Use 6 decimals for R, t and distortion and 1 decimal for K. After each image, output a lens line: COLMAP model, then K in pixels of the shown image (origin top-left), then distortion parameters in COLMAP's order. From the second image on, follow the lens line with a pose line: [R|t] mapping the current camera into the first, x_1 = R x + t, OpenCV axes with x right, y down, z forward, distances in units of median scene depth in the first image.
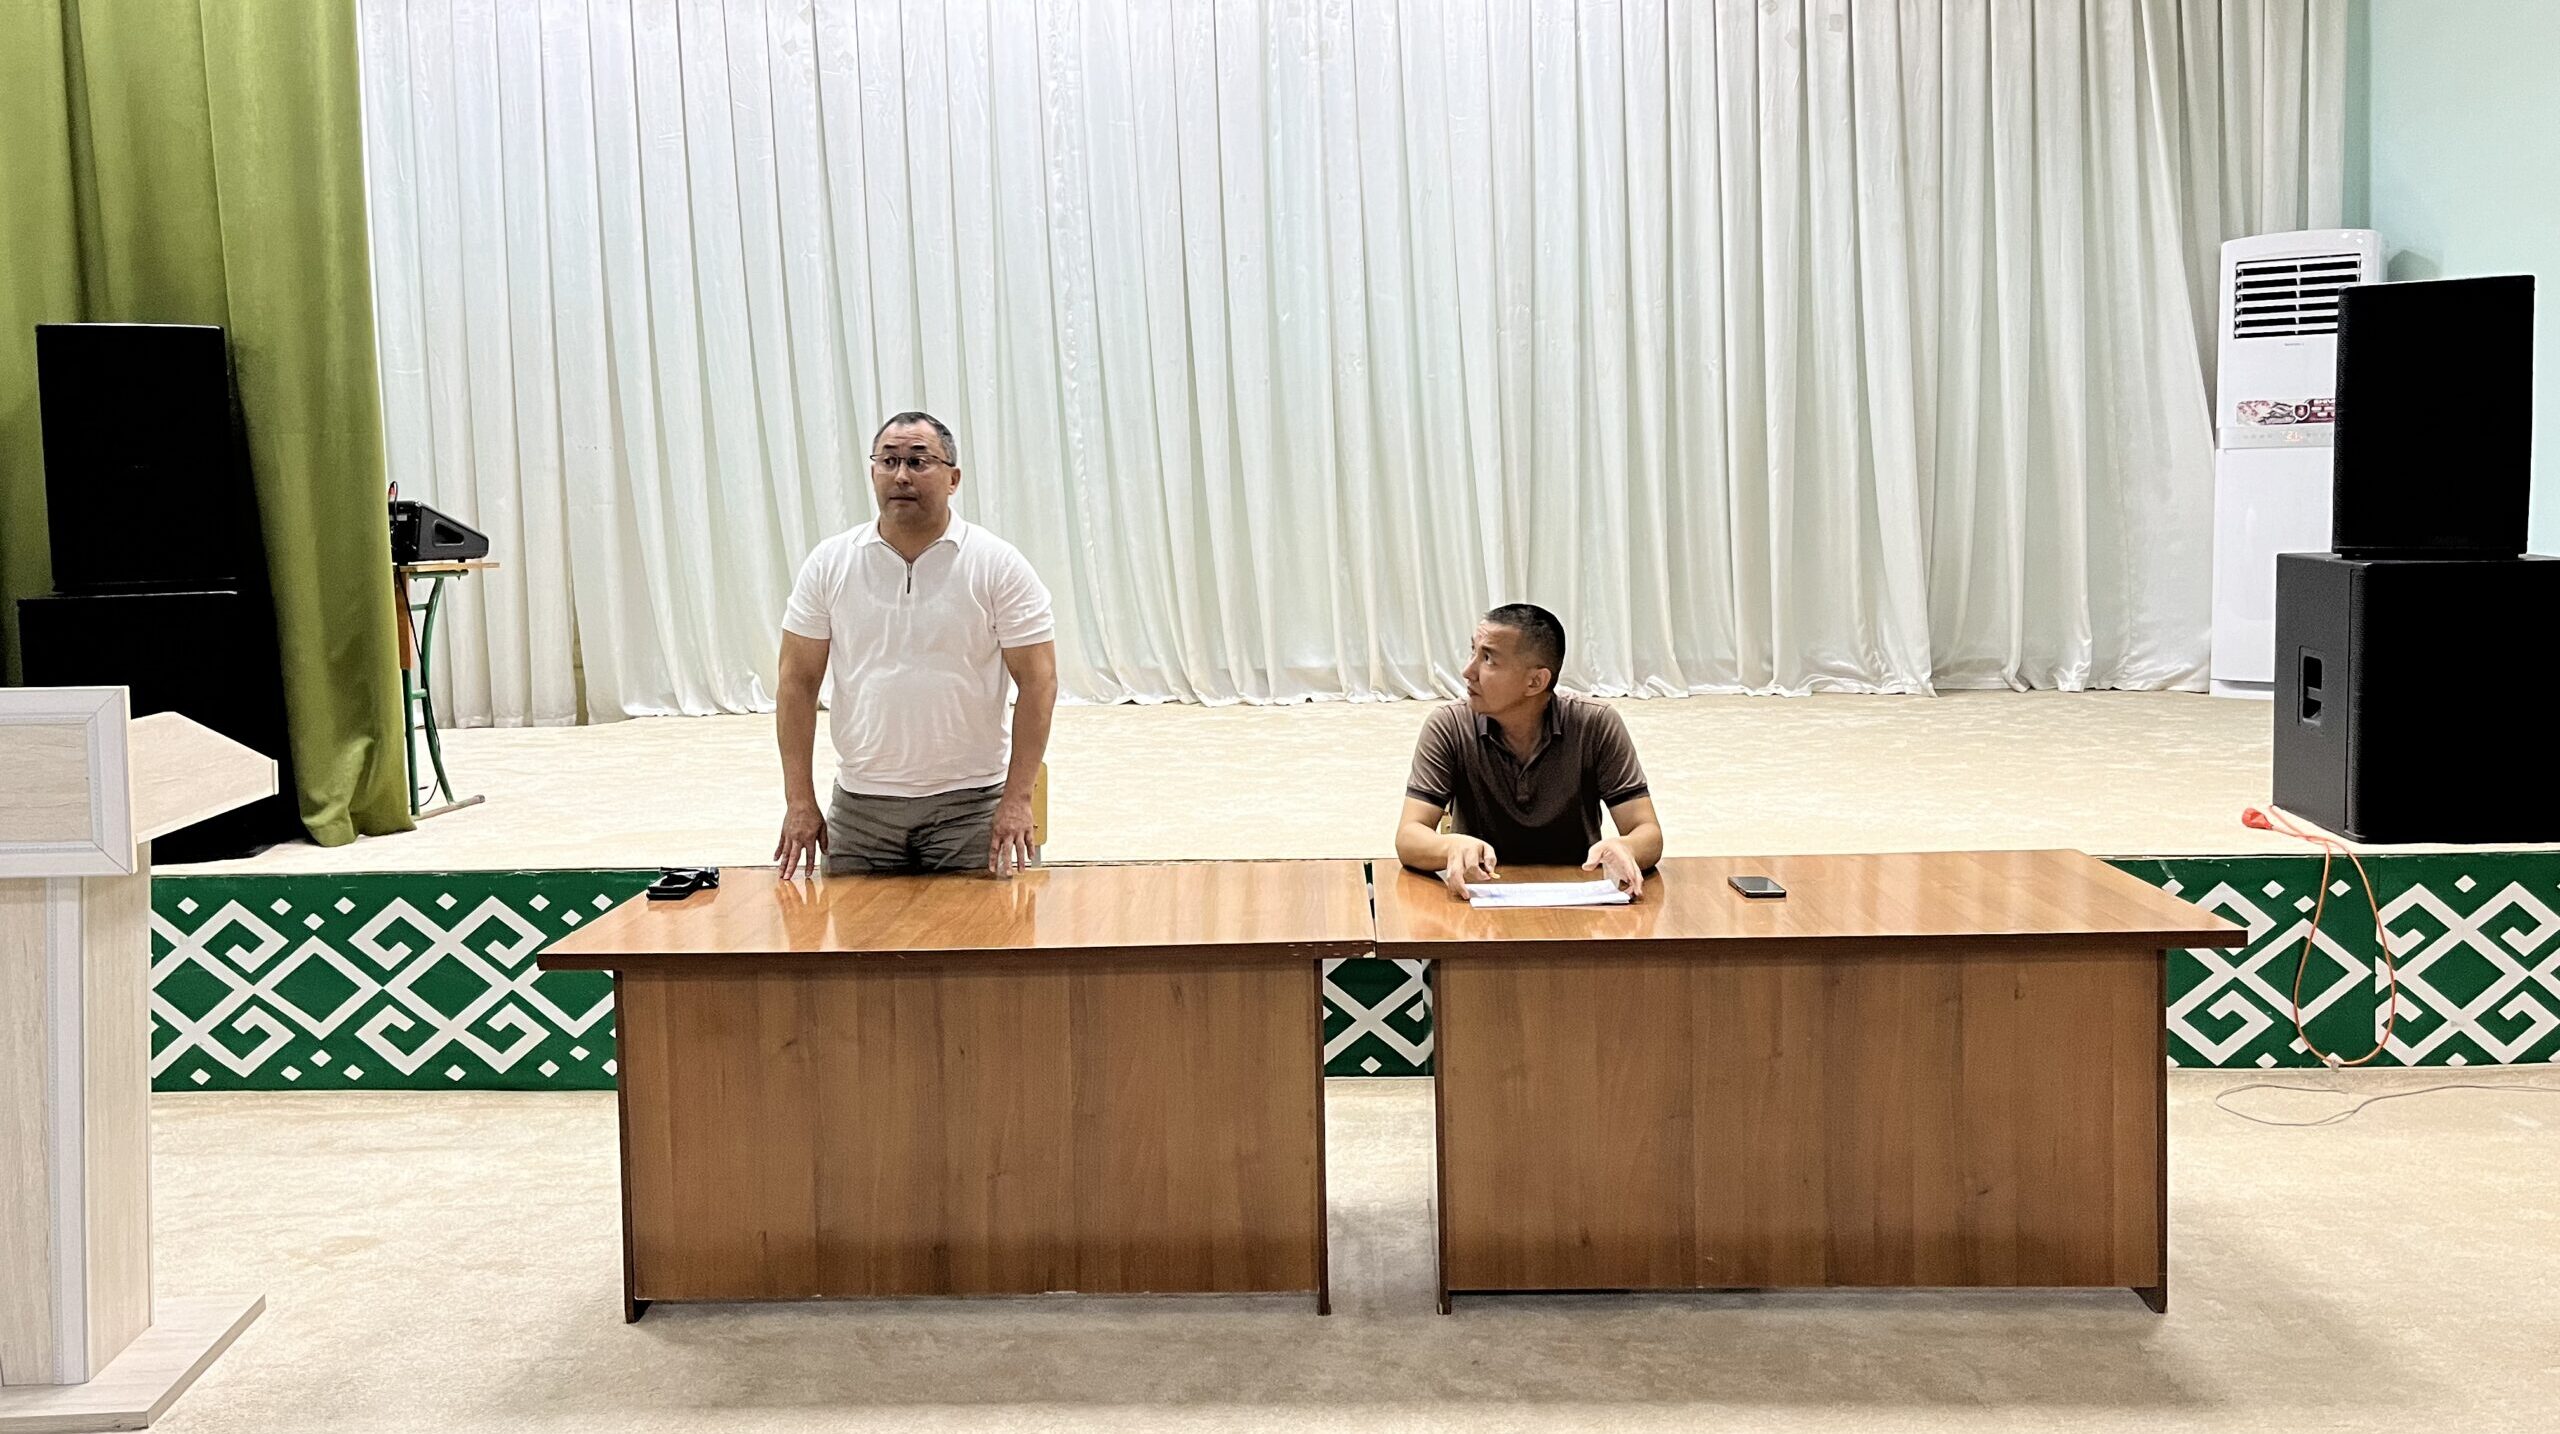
lens RADIAL K [[1946.9, 0, 1280.7], [0, 1946.9, 656.8], [0, 0, 1]] dist [0.014479, -0.003374]
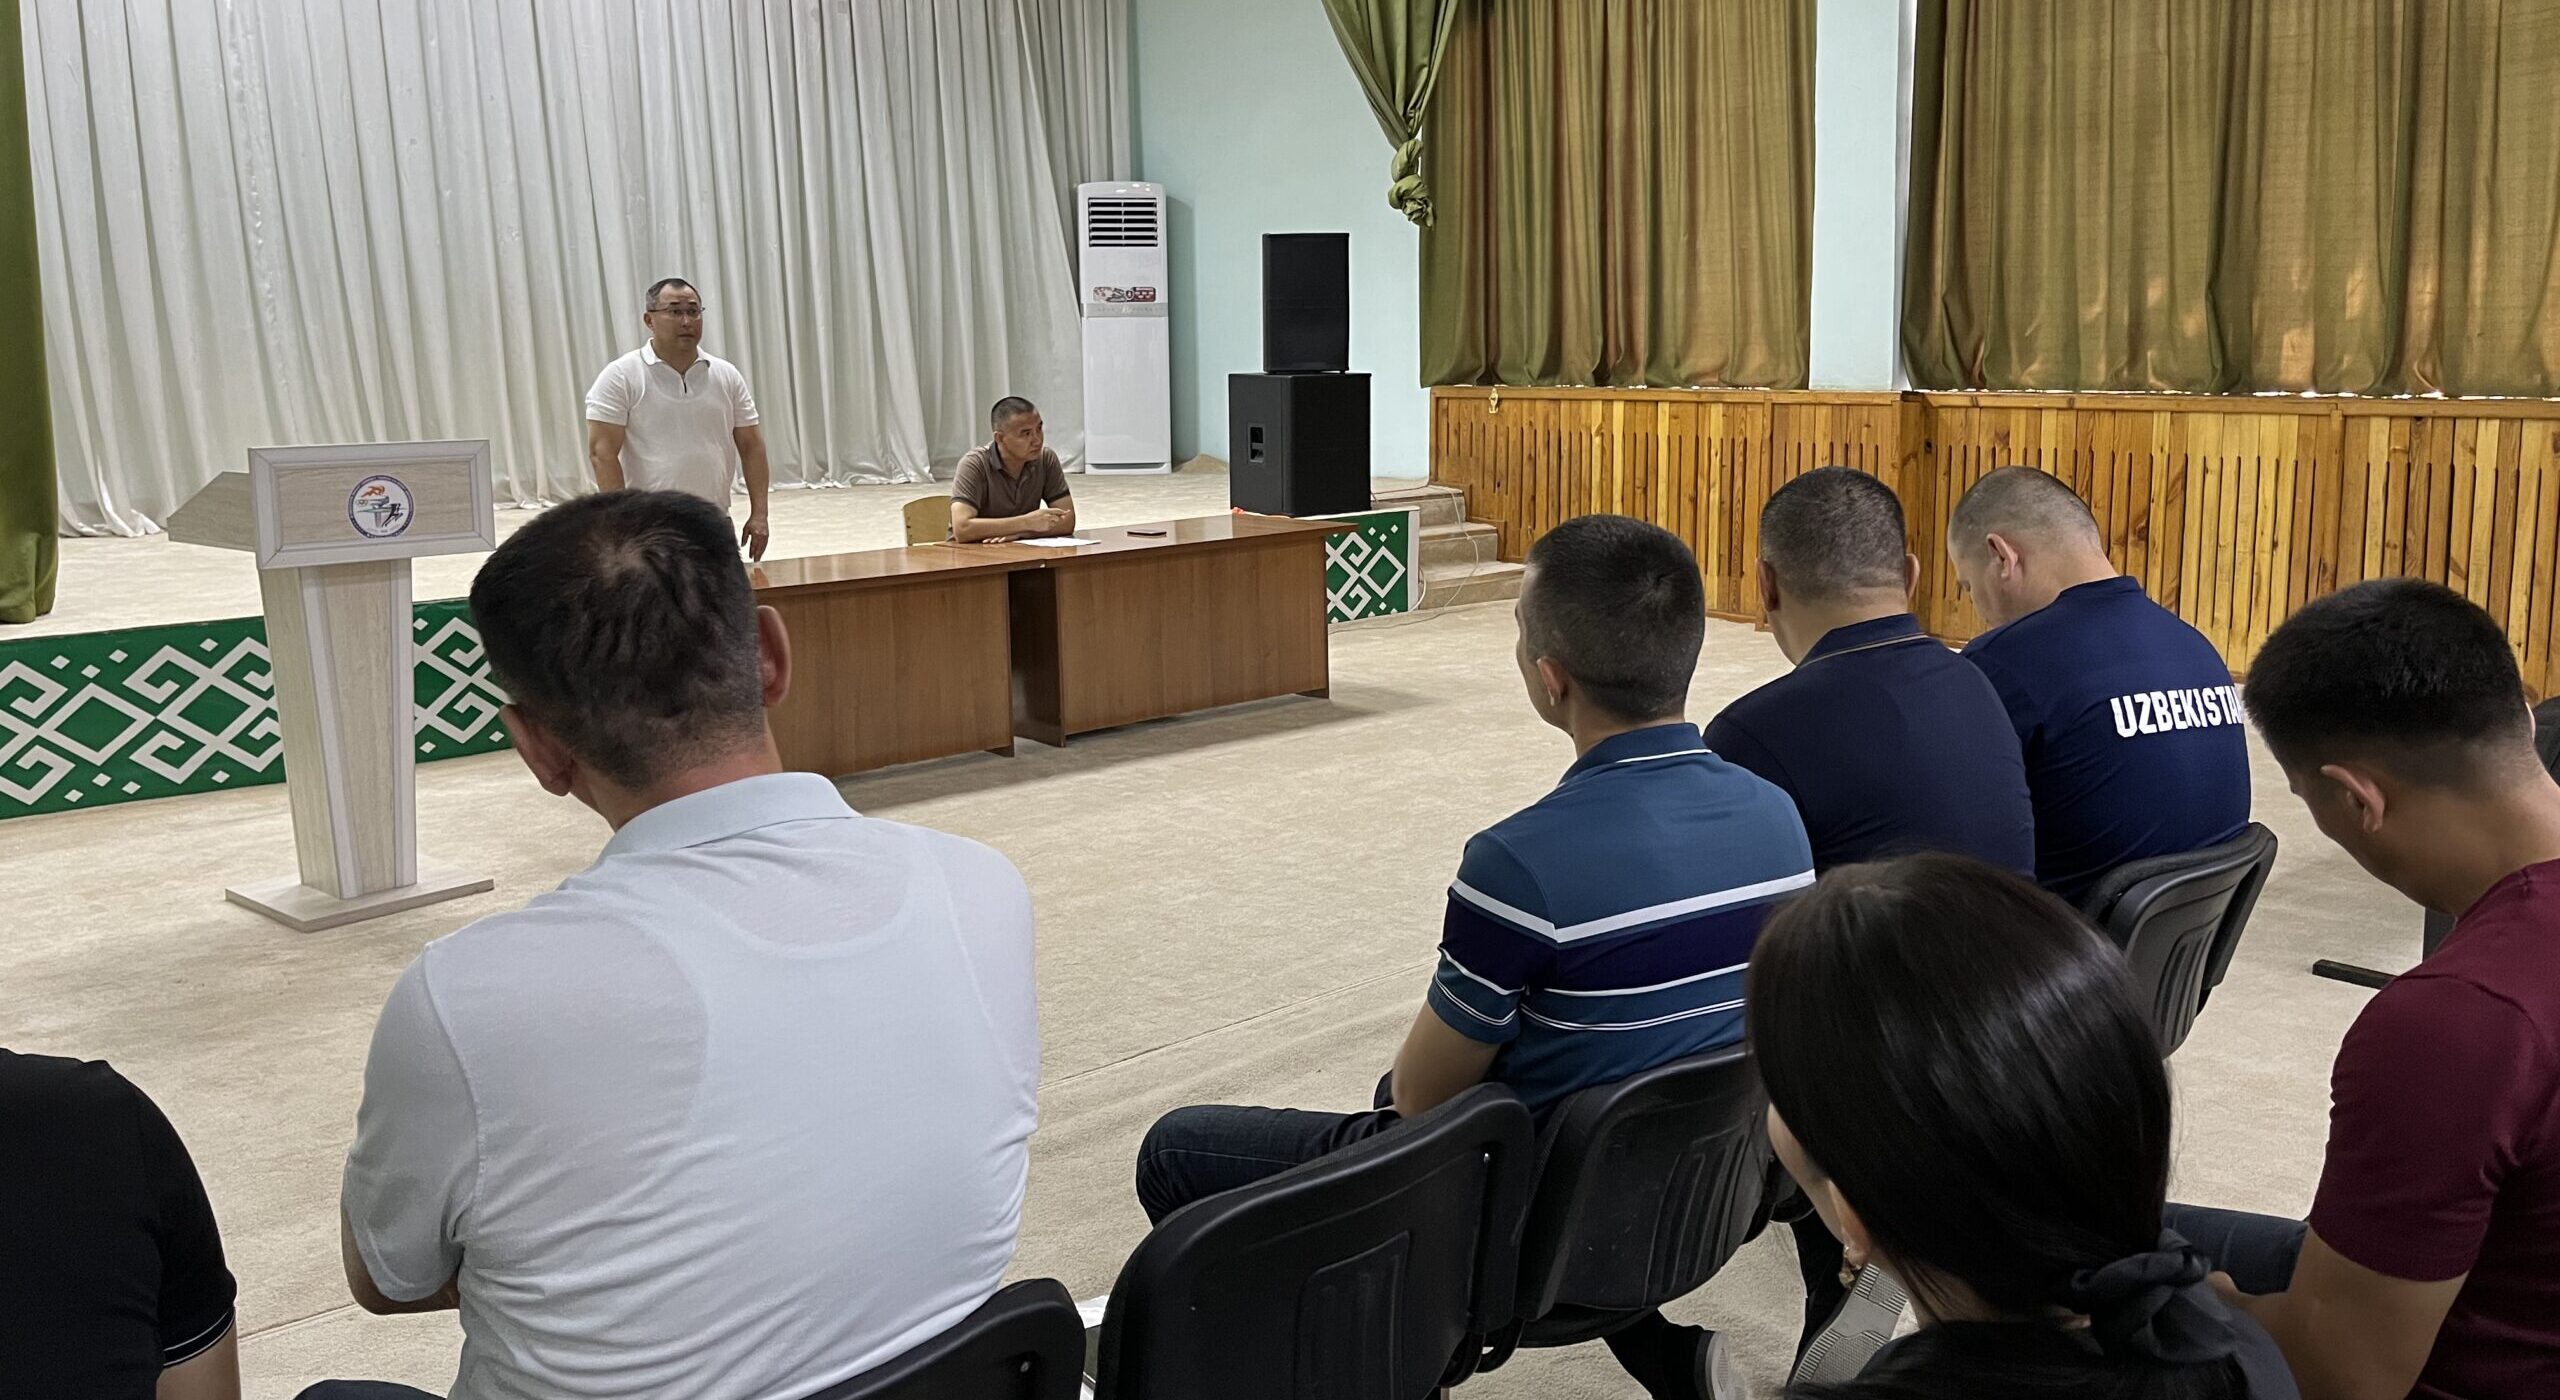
lens RADIAL K [[1934.0, 0, 1279.1], [0, 1934.0, 695.5], [0, 0, 1]] dist [0.007972, -0.003494]
pose [[0.735097, -0.113833, 0.668337, -0.762782], [0.054246, 0.992518, 0.109384, 0.055600], [-0.675788, -0.044153, 0.735773, -0.432189]]
